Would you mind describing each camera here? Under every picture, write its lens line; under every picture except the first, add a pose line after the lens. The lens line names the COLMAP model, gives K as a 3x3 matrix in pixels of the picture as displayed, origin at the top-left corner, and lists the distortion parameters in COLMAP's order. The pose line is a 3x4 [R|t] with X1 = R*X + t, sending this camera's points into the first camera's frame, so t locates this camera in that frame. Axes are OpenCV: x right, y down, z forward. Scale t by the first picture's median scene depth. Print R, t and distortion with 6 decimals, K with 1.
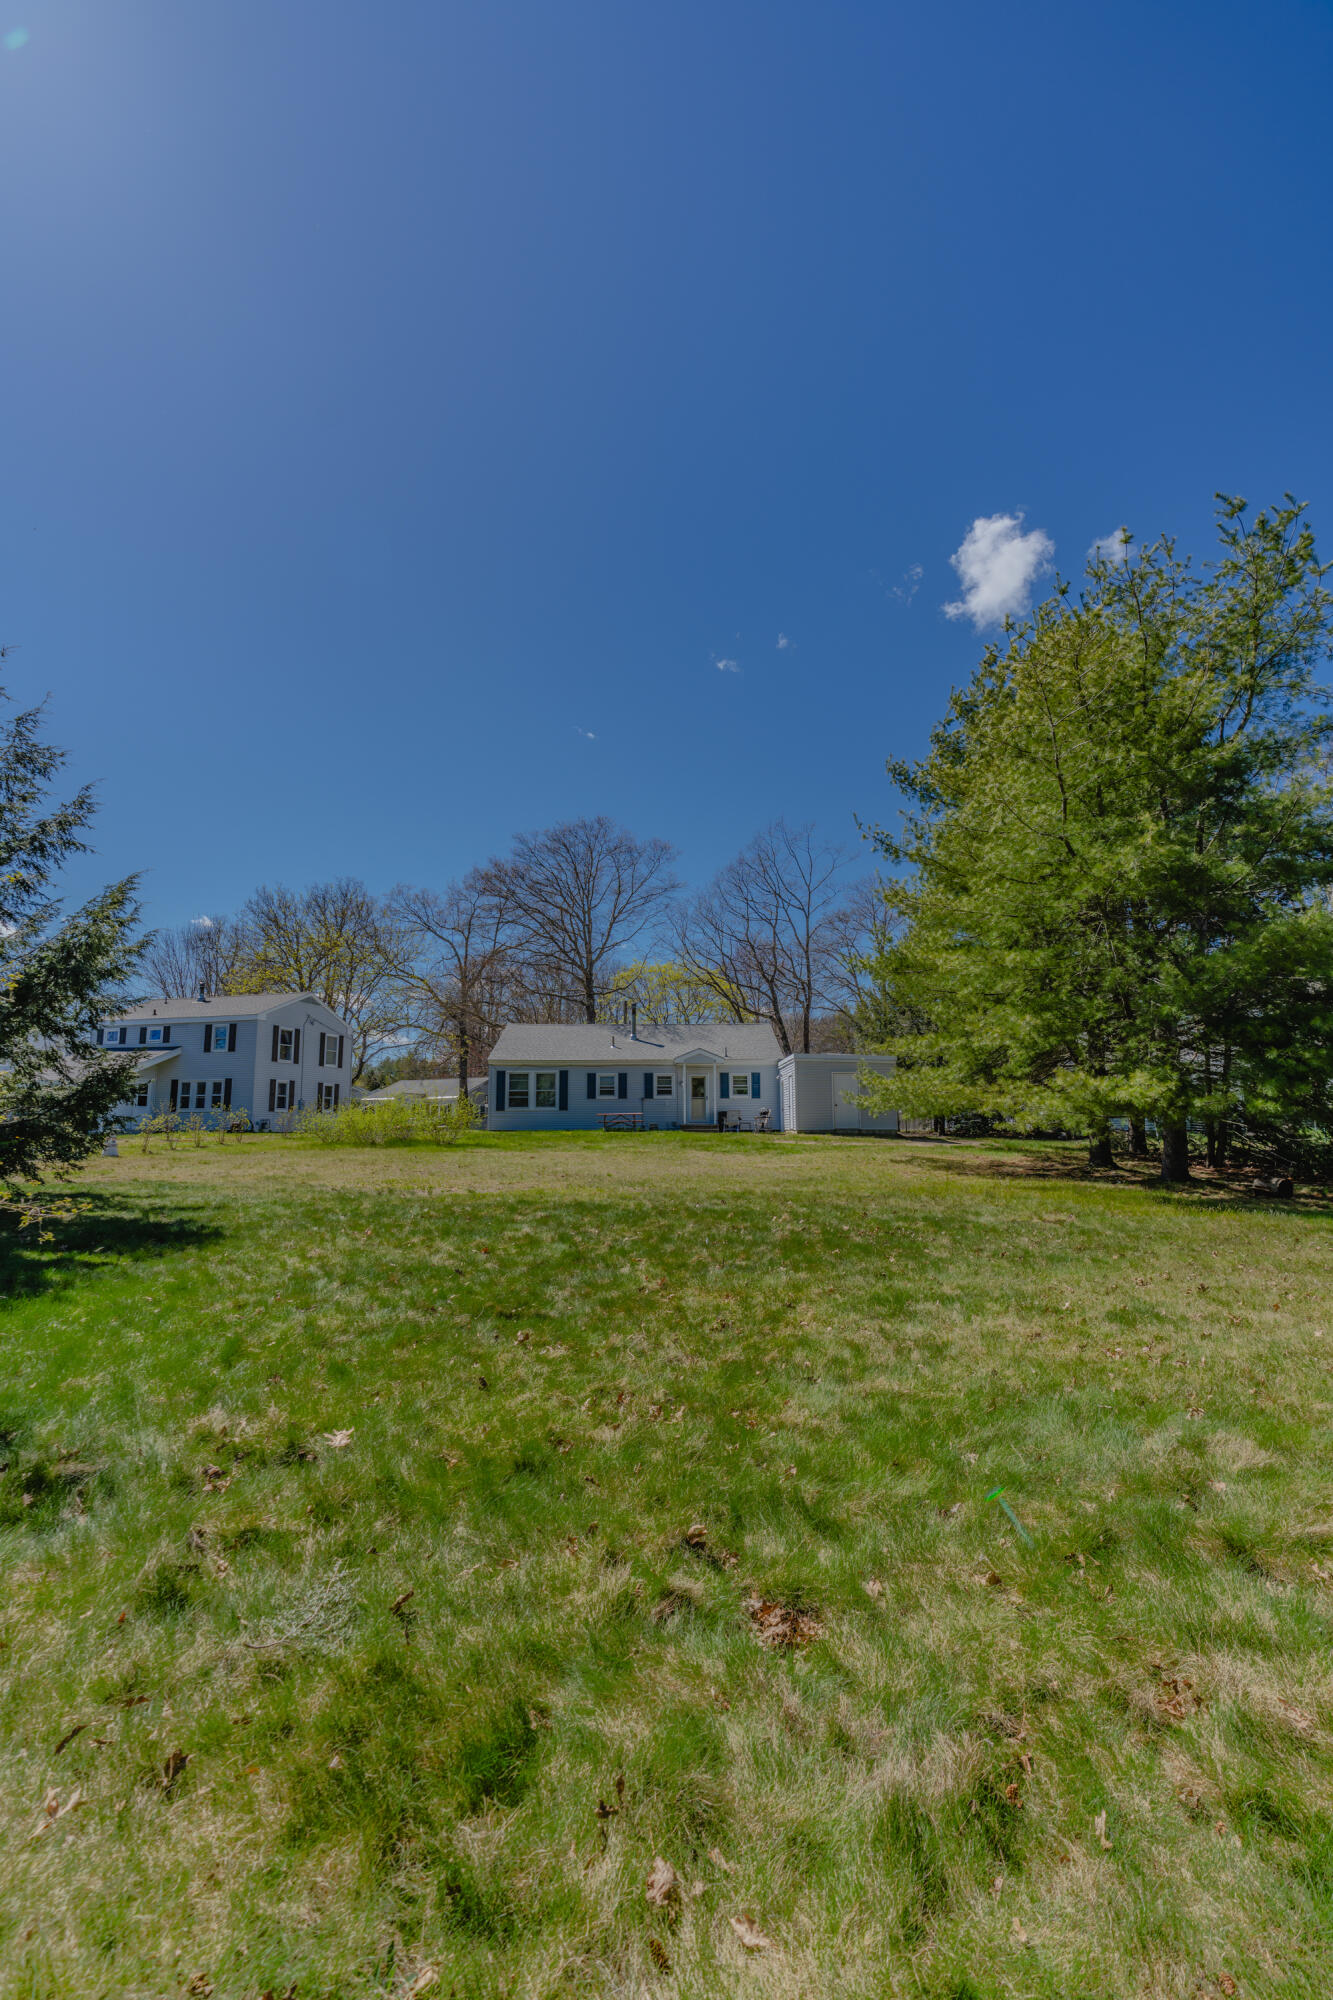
lens RADIAL K [[893.7, 0, 674.2], [0, 893.7, 1000.7], [0, 0, 1]] dist [-0.010428, 0.002554]
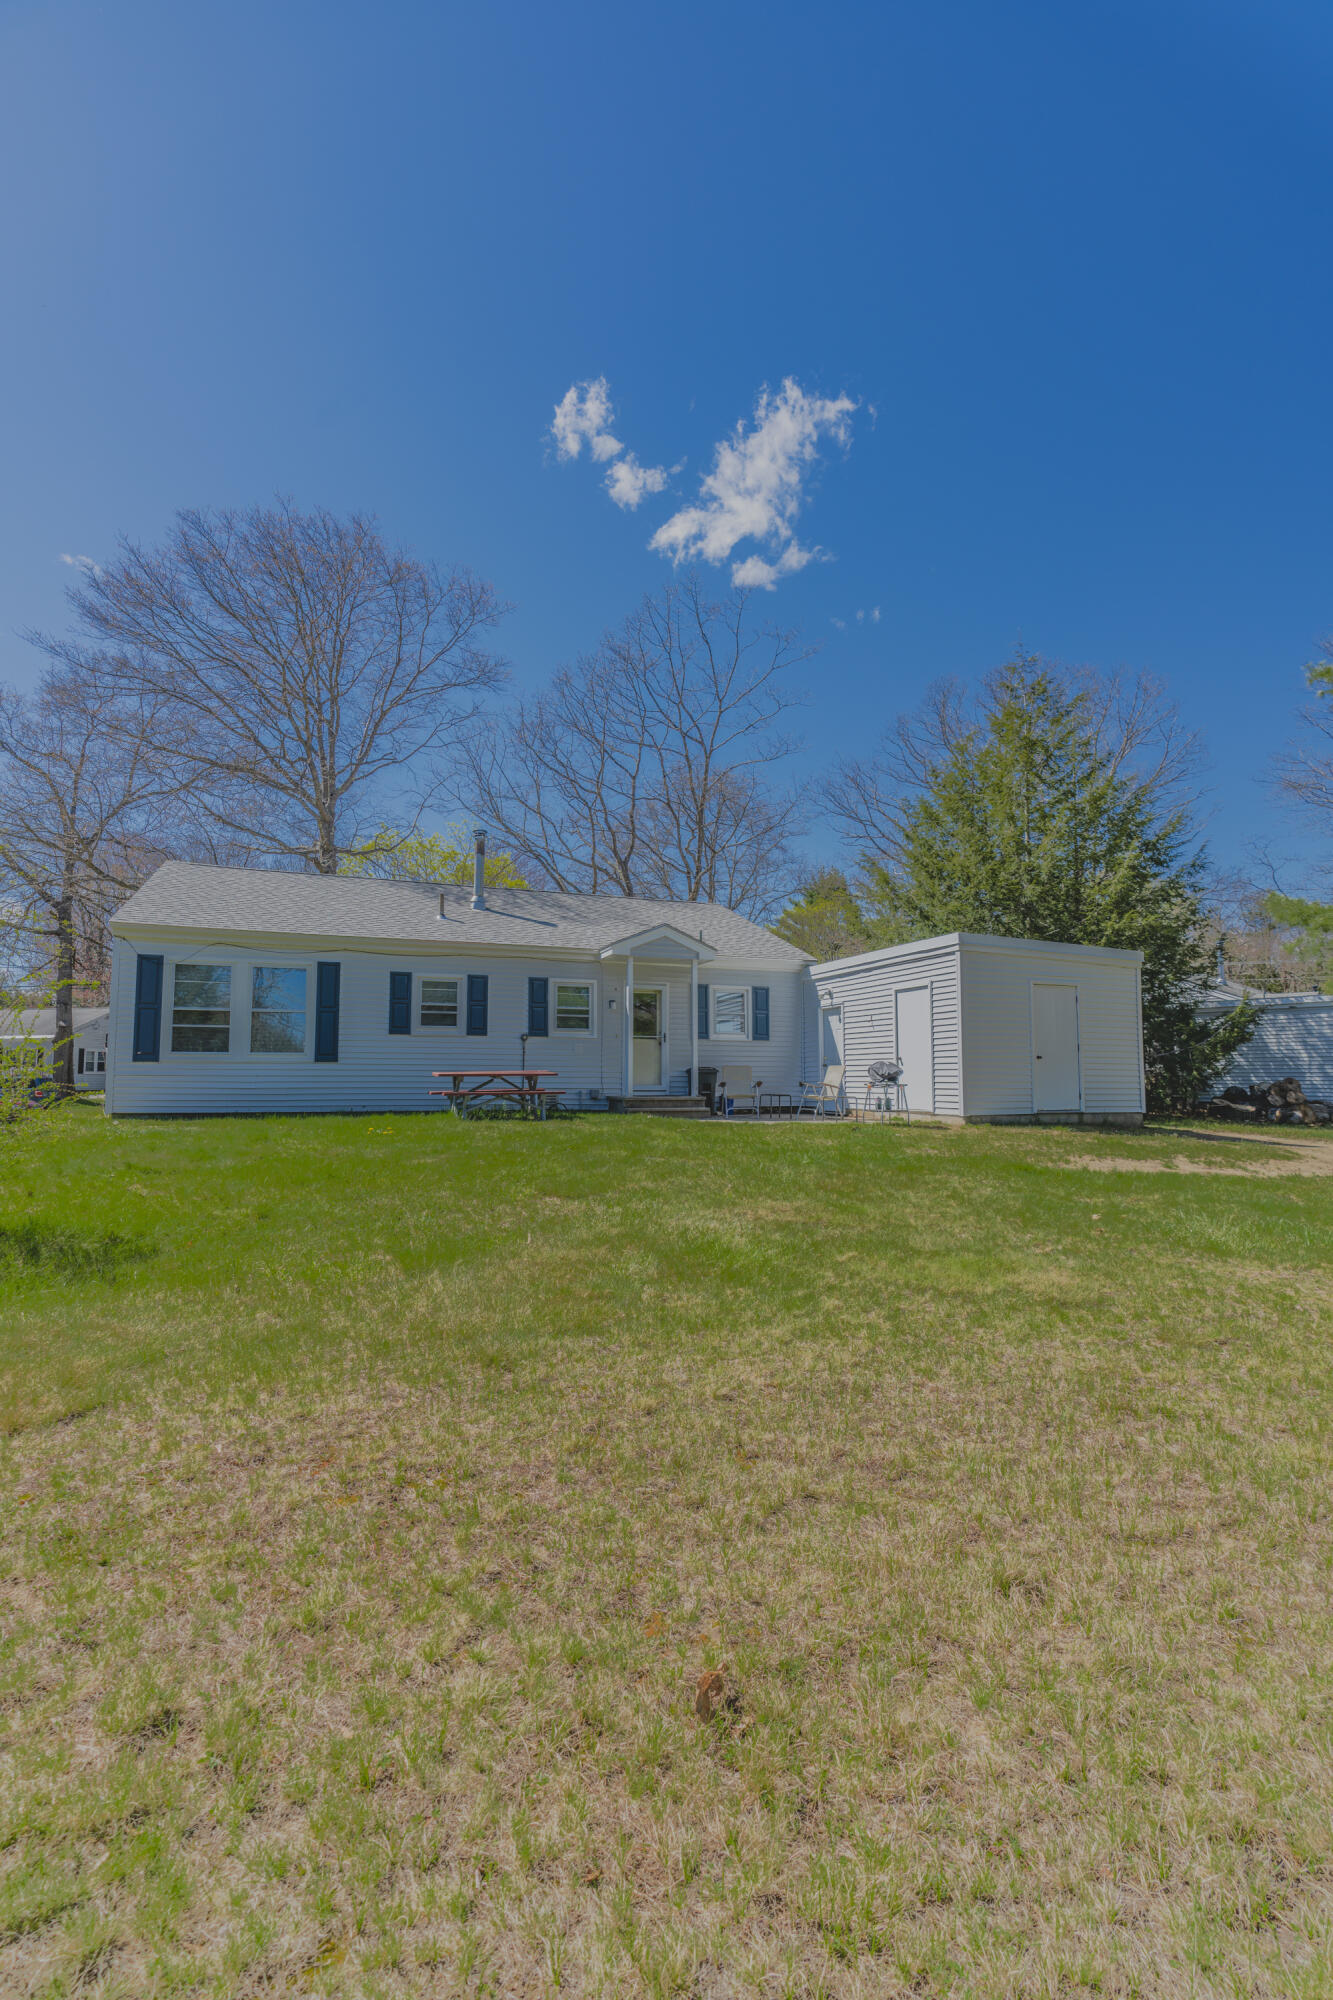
lens RADIAL K [[893.7, 0, 665.1], [0, 893.7, 1002.5], [0, 0, 1]] dist [-0.010428, 0.002554]
pose [[0.939033, 0.033050, 0.342235, -0.262442], [-0.051859, 0.997596, 0.045955, 0.155649], [-0.339894, -0.060901, 0.938490, 1.276071]]
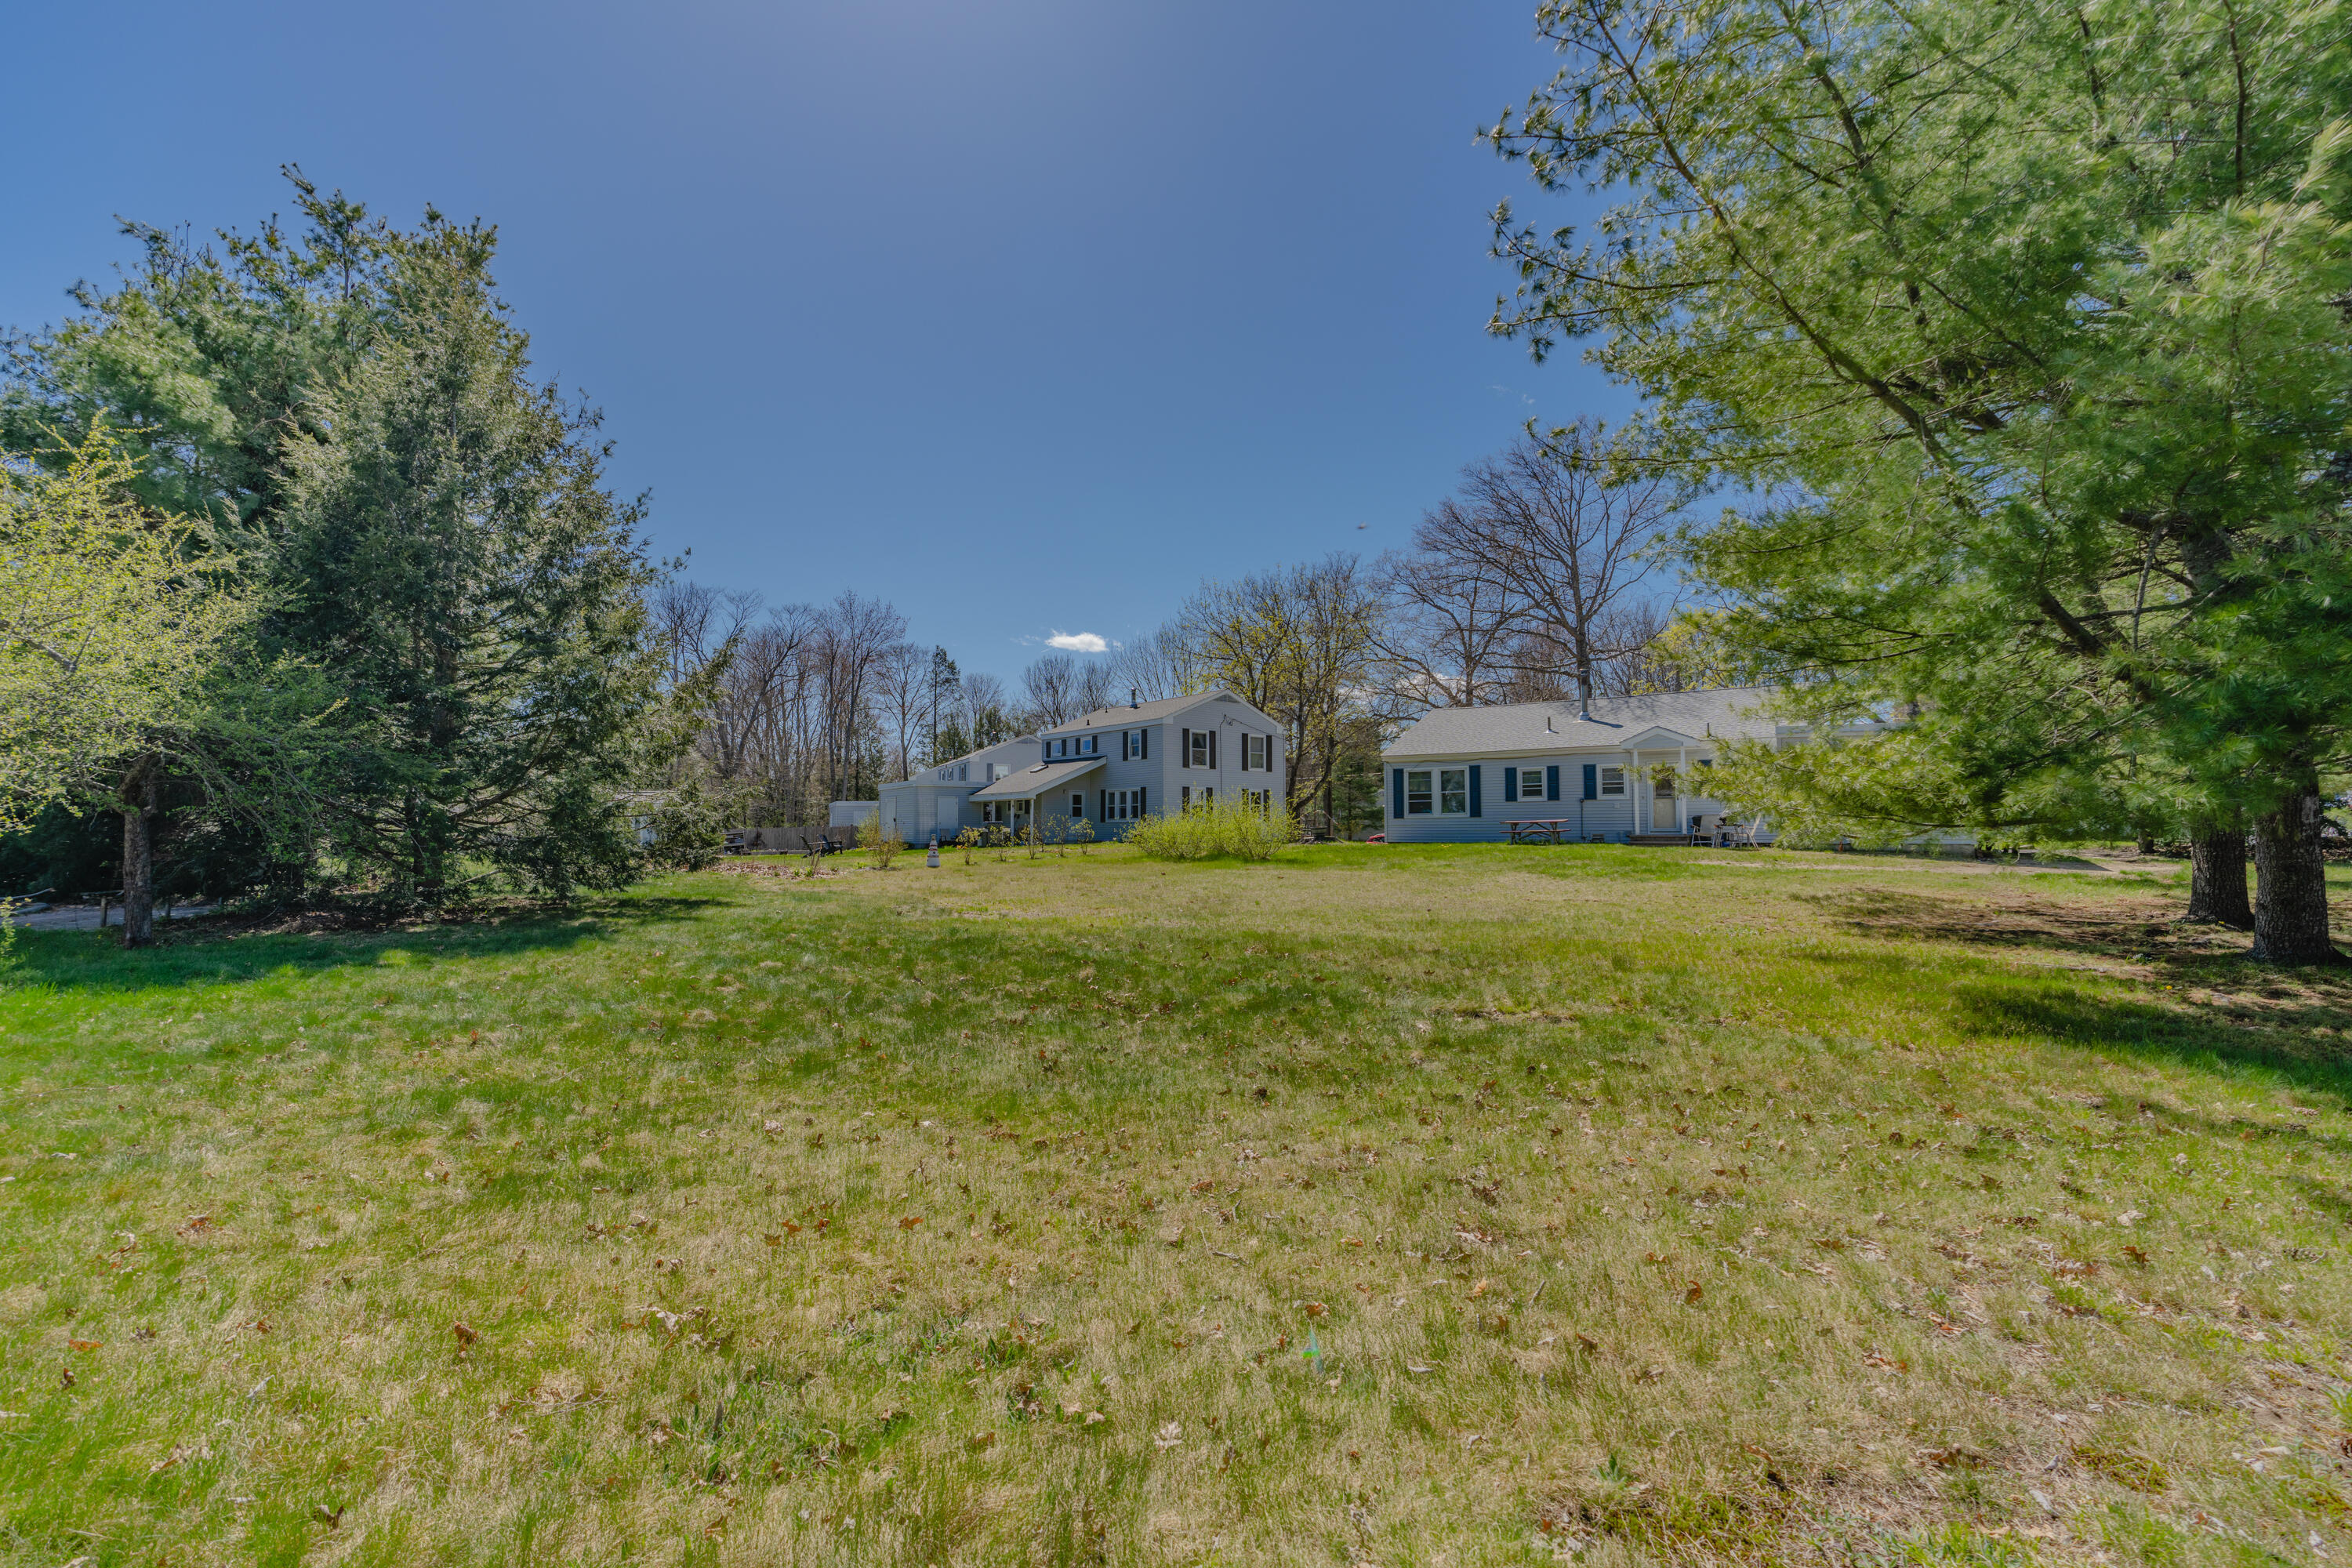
lens RADIAL K [[1051.0, 0, 1179.4], [0, 1051.0, 795.5], [0, 0, 1]] dist [-0.010428, 0.002554]
pose [[0.813628, -0.021605, -0.580984, 0.431160], [0.080747, 0.993823, 0.076125, 0.032273], [0.575751, -0.108850, 0.810347, 0.263064]]
